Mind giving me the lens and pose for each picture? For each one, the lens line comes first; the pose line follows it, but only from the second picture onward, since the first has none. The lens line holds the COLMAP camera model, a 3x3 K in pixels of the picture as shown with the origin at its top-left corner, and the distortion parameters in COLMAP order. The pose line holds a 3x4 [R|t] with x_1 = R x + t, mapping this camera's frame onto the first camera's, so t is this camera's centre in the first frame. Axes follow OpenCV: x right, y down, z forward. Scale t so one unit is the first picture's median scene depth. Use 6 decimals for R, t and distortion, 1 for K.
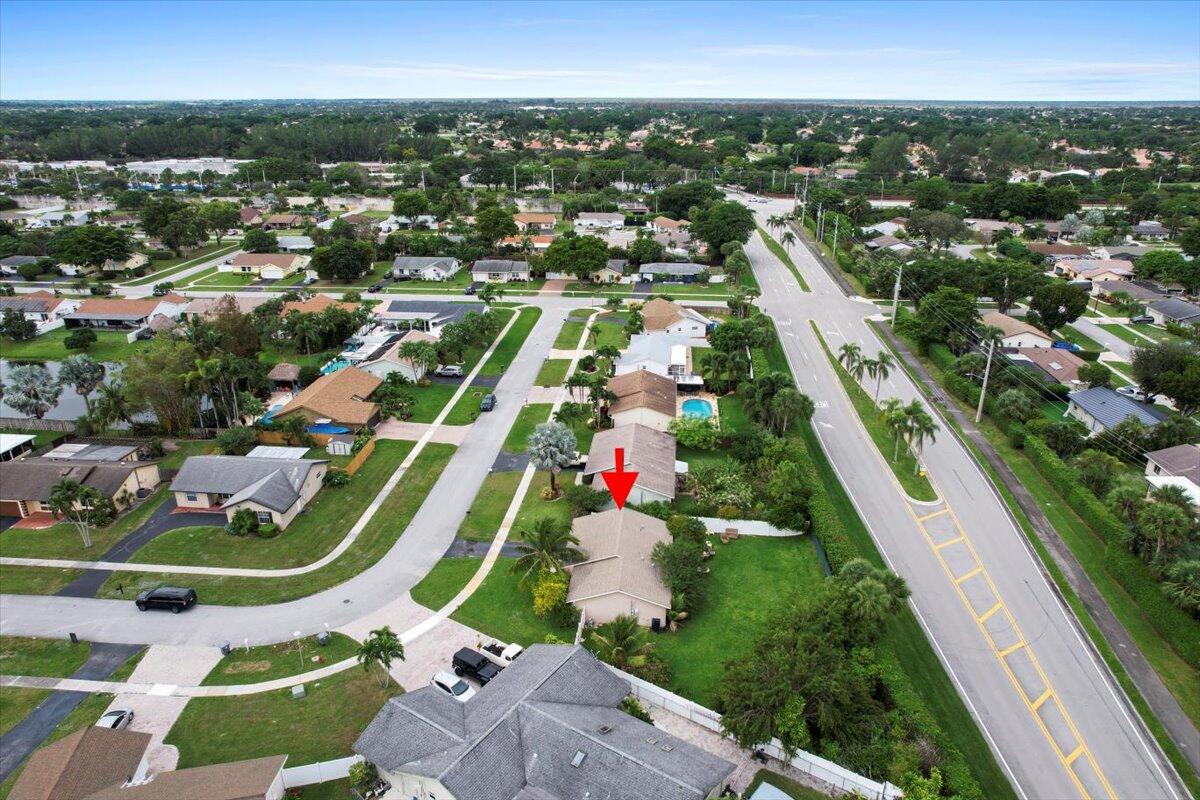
lens RADIAL K [[774.6, 0, 612.7], [0, 774.6, 395.0], [0, 0, 1]] dist [-0.037177, 0.002091]
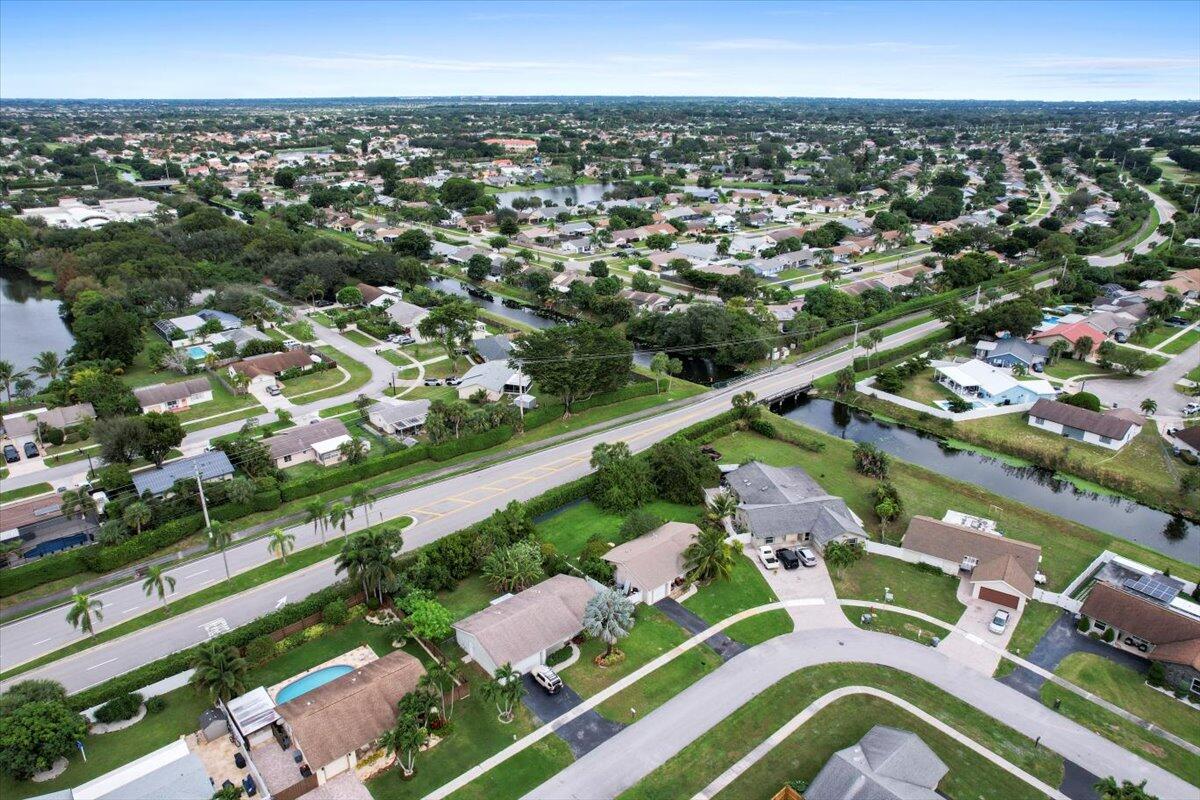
lens RADIAL K [[774.6, 0, 612.7], [0, 774.6, 395.0], [0, 0, 1]] dist [-0.037177, 0.002091]
pose [[-0.715746, -0.257630, 0.649103, -0.744846], [0.245939, 0.776935, 0.579557, -0.822265], [-0.653622, 0.574455, -0.492727, 1.536191]]
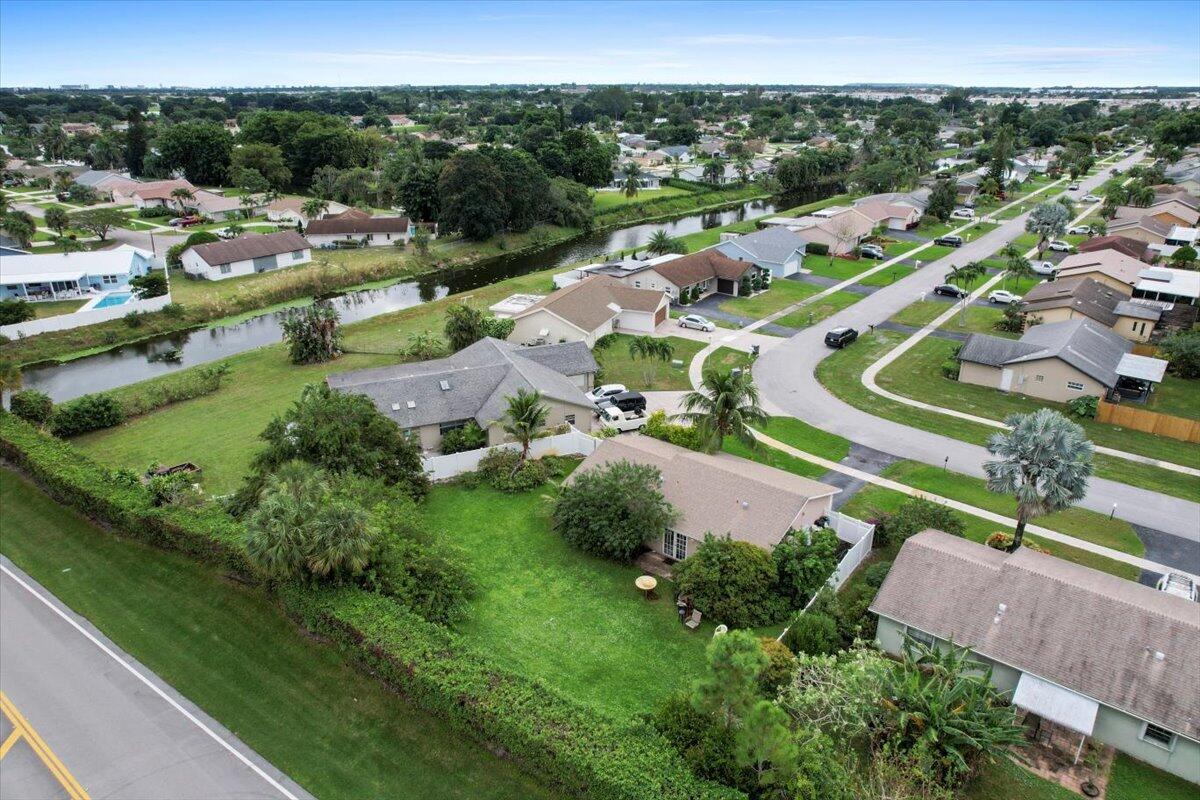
lens RADIAL K [[774.6, 0, 612.7], [0, 774.6, 395.0], [0, 0, 1]] dist [-0.037177, 0.002091]
pose [[-0.548993, 0.309646, -0.776354, 0.520432], [-0.303213, 0.791790, 0.530218, -0.172018], [0.778889, 0.526487, -0.340798, 1.089437]]
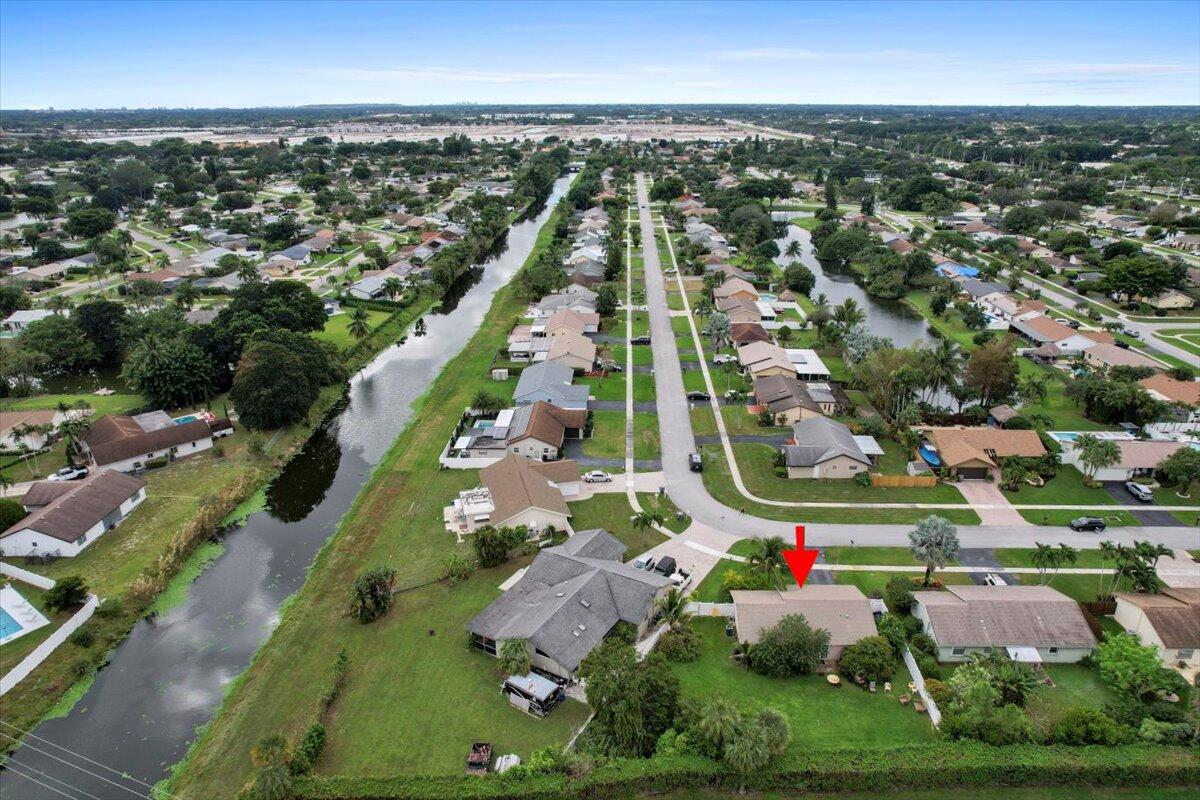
lens RADIAL K [[774.6, 0, 612.7], [0, 774.6, 395.0], [0, 0, 1]] dist [-0.037177, 0.002091]
pose [[0.065350, 0.350235, -0.934380, 0.898123], [-0.359475, 0.881773, 0.305375, -0.301640], [0.930864, 0.315930, 0.183524, 0.424836]]
